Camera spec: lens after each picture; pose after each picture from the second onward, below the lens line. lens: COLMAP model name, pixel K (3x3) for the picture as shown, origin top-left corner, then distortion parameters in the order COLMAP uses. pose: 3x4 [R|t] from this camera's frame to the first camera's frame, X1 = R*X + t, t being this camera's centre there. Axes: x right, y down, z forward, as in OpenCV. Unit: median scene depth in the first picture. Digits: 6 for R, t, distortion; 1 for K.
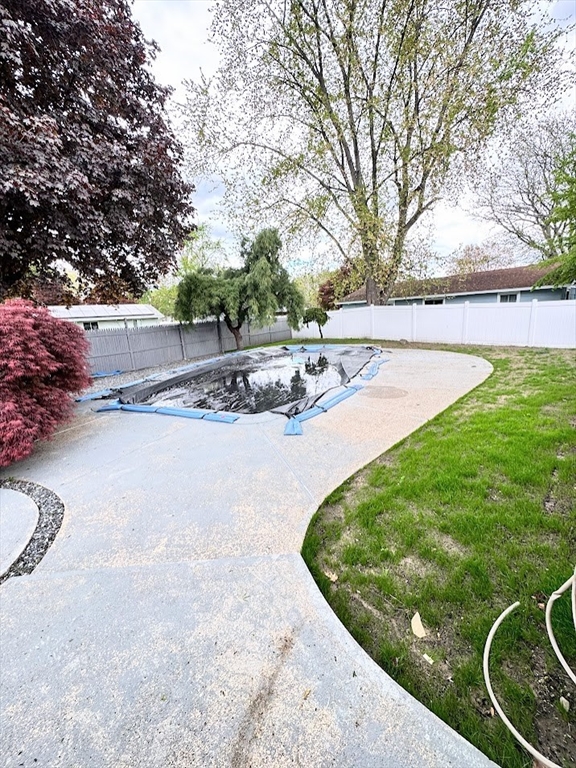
lens RADIAL K [[305.8, 0, 288.1], [0, 305.8, 384.1], [0, 0, 1]] dist [0.000770, 0.000389]
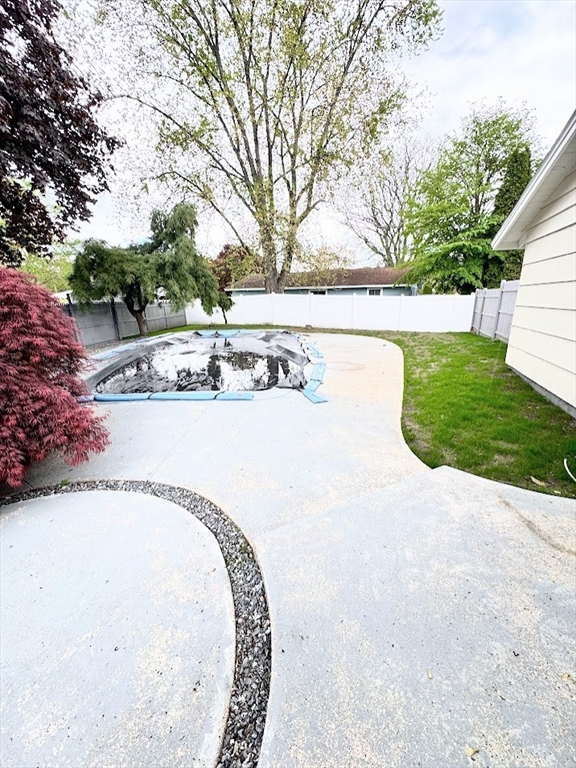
lens RADIAL K [[305.8, 0, 289.0], [0, 305.8, 383.6], [0, 0, 1]] dist [0.000770, 0.000389]
pose [[0.909971, -0.072196, 0.408338, -0.146884], [0.057598, 0.997188, 0.047953, 0.009376], [-0.410651, -0.020117, 0.911570, 0.003917]]
